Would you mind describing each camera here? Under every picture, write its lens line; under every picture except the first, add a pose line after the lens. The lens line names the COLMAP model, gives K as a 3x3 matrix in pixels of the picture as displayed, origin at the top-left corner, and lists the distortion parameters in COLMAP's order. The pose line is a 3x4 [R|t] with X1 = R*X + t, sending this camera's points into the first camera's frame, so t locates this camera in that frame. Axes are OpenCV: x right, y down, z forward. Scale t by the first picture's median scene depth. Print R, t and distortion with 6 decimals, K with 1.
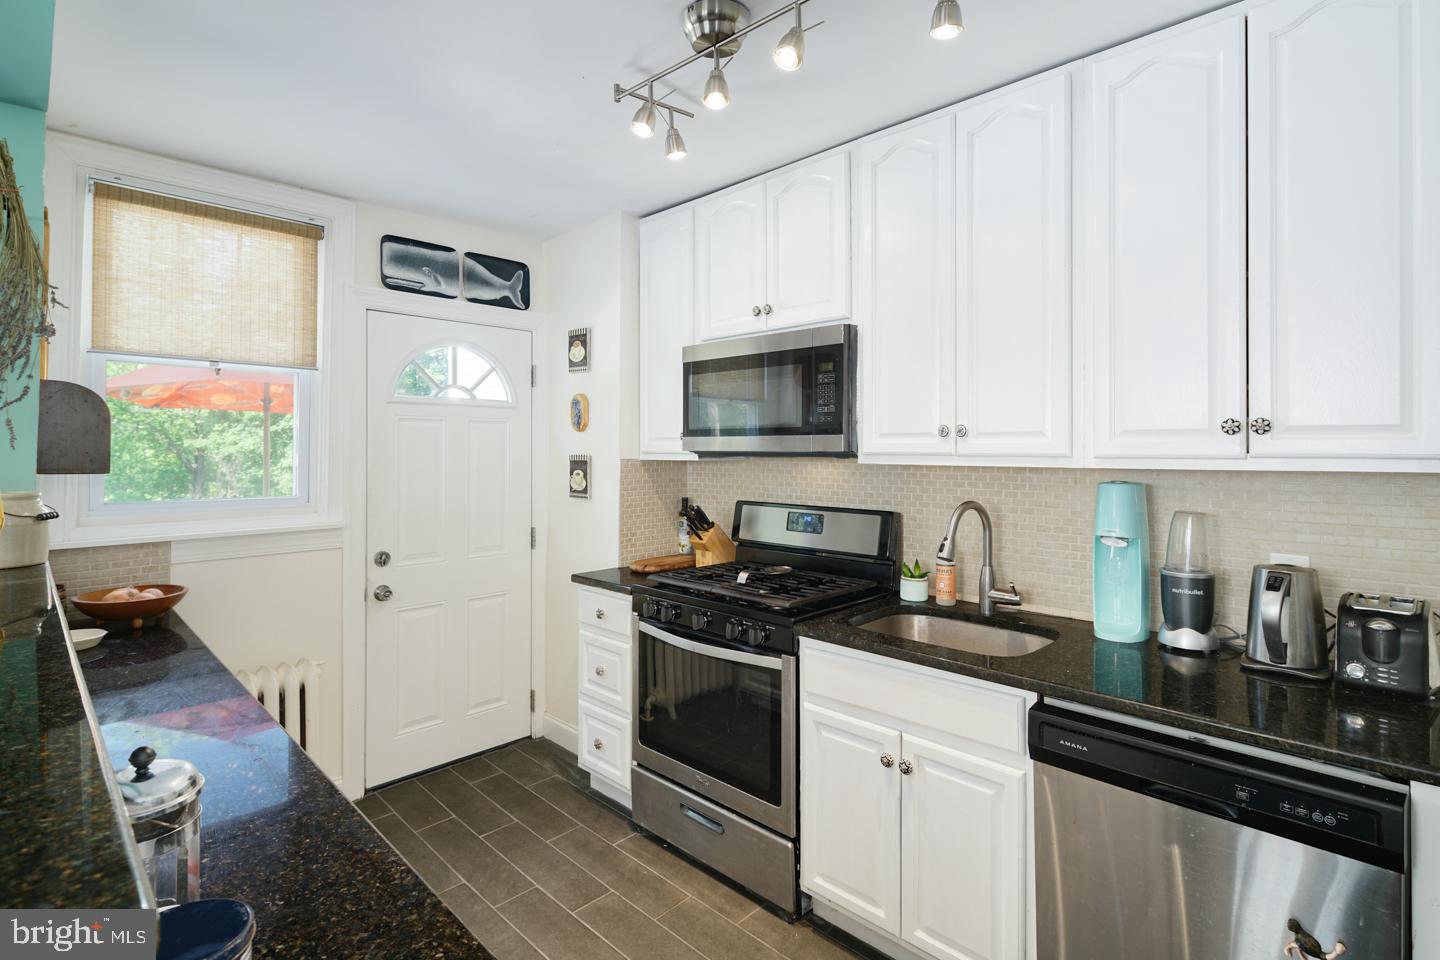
lens RADIAL K [[695.3, 0, 774.2], [0, 695.3, 445.0], [0, 0, 1]] dist [-0.001962, -0.001010]
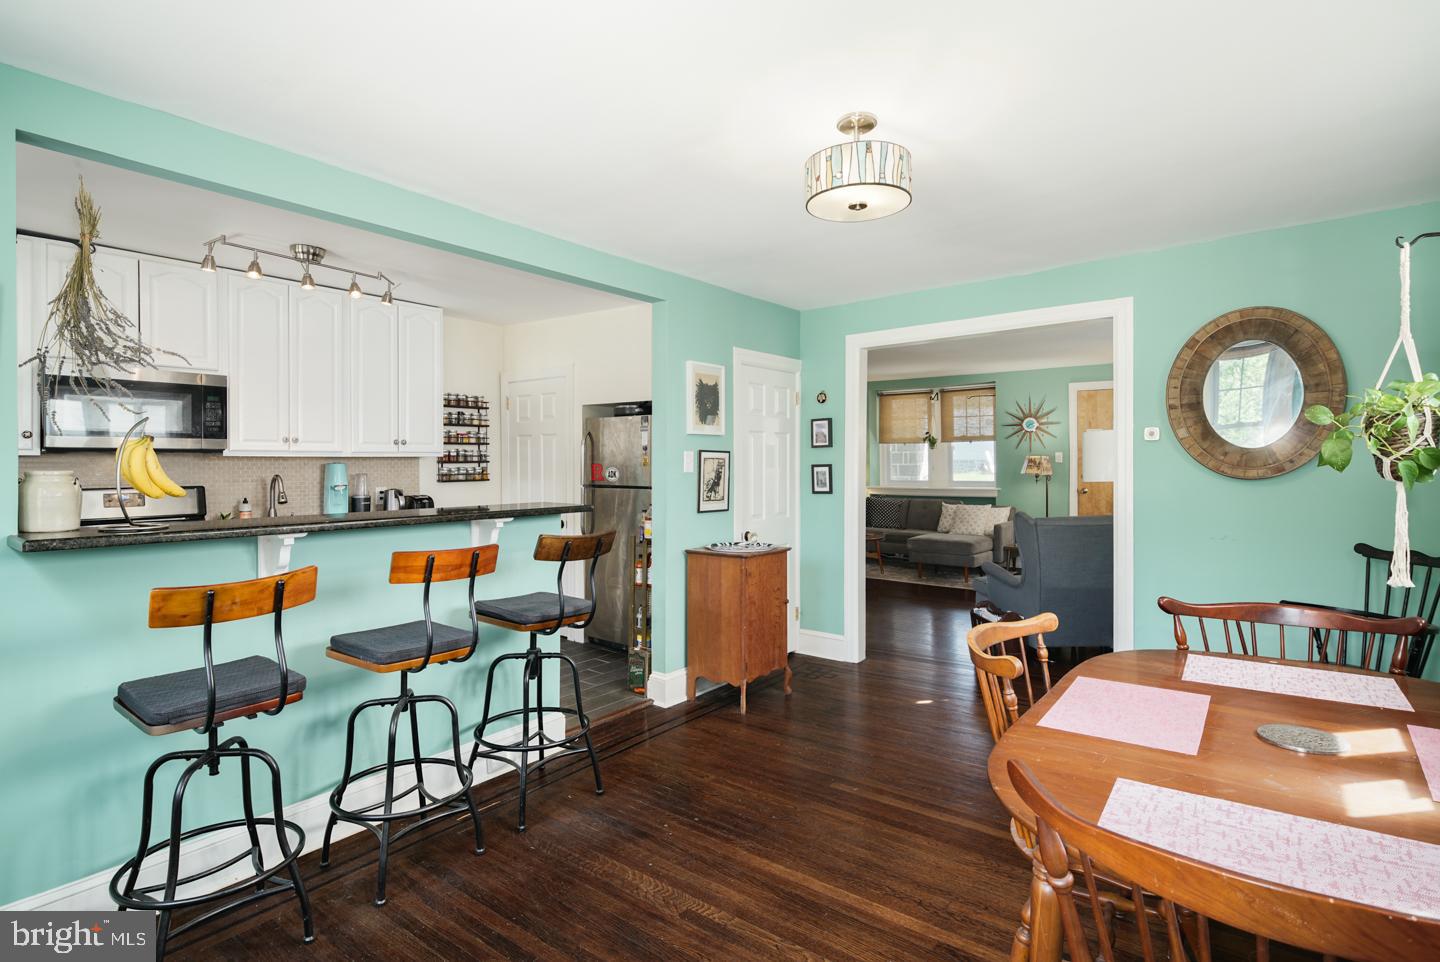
lens RADIAL K [[701.5, 0, 714.3], [0, 701.5, 458.5], [0, 0, 1]] dist [-0.000031, -0.000286]
pose [[-0.087722, 0.001404, 0.996144, -1.596000], [-0.003574, 0.999992, -0.001724, 0.028775], [-0.996139, -0.003712, -0.087716, -0.070263]]
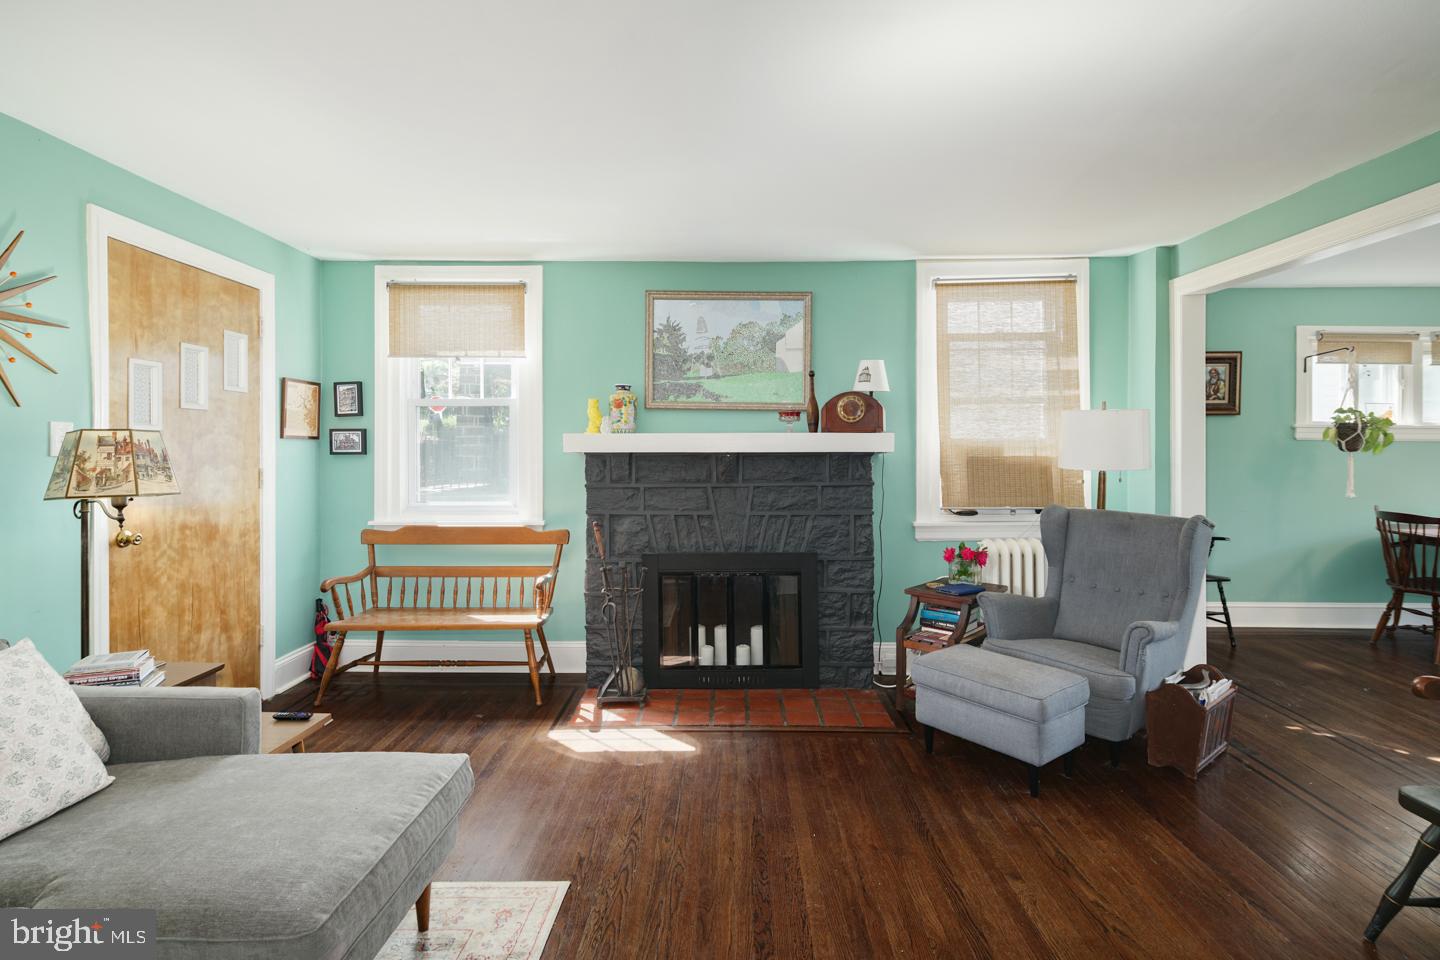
lens RADIAL K [[723.5, 0, 720.8], [0, 723.5, 456.3], [0, 0, 1]] dist [0.021522, -0.014893]
pose [[-0.737948, 0.009005, -0.674797, 1.812852], [0.008839, 0.999954, 0.003678, 0.041186], [0.674800, -0.003250, -0.737994, -0.634828]]
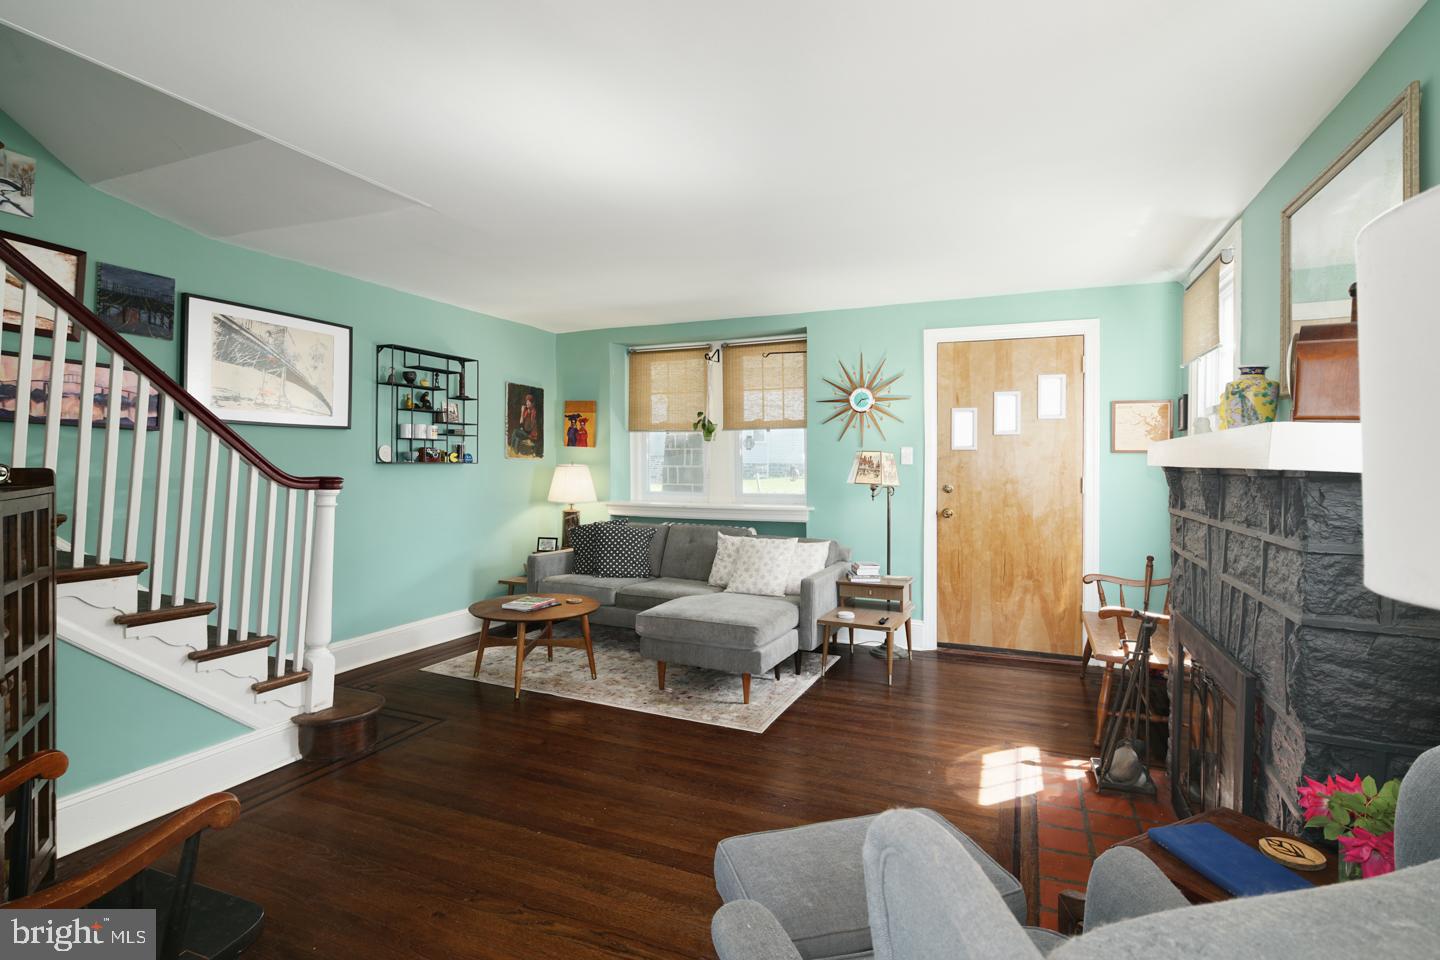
lens RADIAL K [[701.5, 0, 714.3], [0, 701.5, 457.5], [0, 0, 1]] dist [-0.000031, -0.000286]
pose [[-0.327909, 0.004257, 0.944700, 0.013386], [-0.014267, 0.999853, -0.009458, 0.043233], [-0.944602, -0.016579, -0.327800, -0.899348]]
